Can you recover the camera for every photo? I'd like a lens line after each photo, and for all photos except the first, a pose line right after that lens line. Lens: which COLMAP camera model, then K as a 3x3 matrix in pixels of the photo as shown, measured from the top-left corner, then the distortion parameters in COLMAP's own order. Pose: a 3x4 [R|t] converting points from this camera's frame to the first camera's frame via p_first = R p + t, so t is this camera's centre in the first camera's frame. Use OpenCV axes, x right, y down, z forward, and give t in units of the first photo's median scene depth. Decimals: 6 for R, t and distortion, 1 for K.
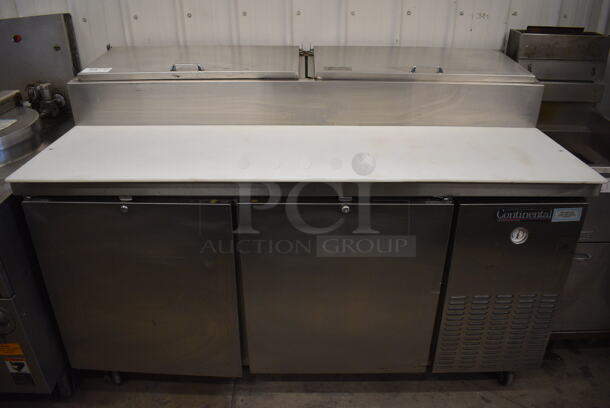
lens RADIAL K [[466.0, 0, 305.1], [0, 466.0, 193.5], [0, 0, 1]] dist [-0.067656, 0.000681]
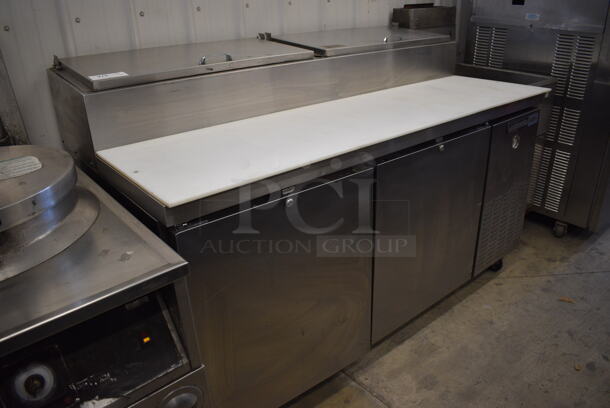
lens RADIAL K [[469.1, 0, 306.5], [0, 469.1, 219.0], [0, 0, 1]] dist [-0.067819, -0.000982]
pose [[0.769083, -0.305979, 0.561149, -0.695126], [0.316955, 0.944986, 0.080872, 0.000923], [-0.555024, 0.115662, 0.823754, 0.199677]]
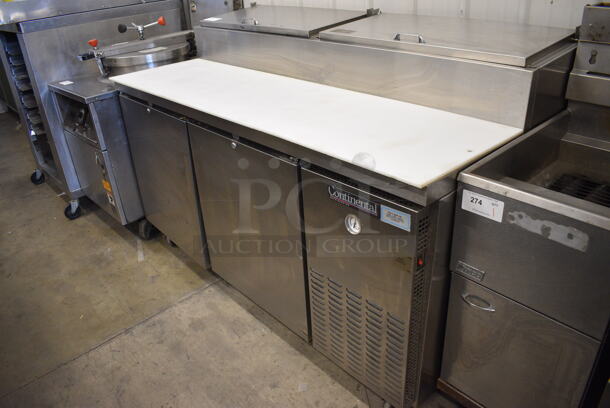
lens RADIAL K [[473.2, 0, 305.0], [0, 473.2, 204.0], [0, 0, 1]] dist [-0.083491, 0.001223]
pose [[0.669891, 0.314520, -0.672549, 0.818883], [-0.280559, 0.945911, 0.162909, -0.054005], [0.687410, 0.079558, 0.721899, 0.232154]]
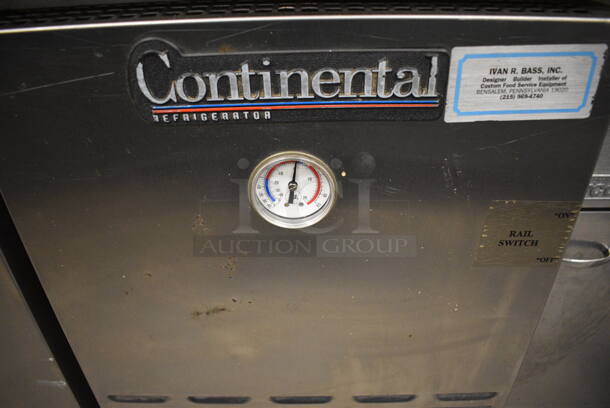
lens RADIAL K [[473.2, 0, 305.0], [0, 473.2, 204.0], [0, 0, 1]] dist [-0.083491, 0.001223]
pose [[0.999860, -0.005973, -0.015658, 0.389726], [0.008223, 0.988974, 0.147861, 0.053929], [0.014602, -0.147969, 0.988884, 0.641296]]
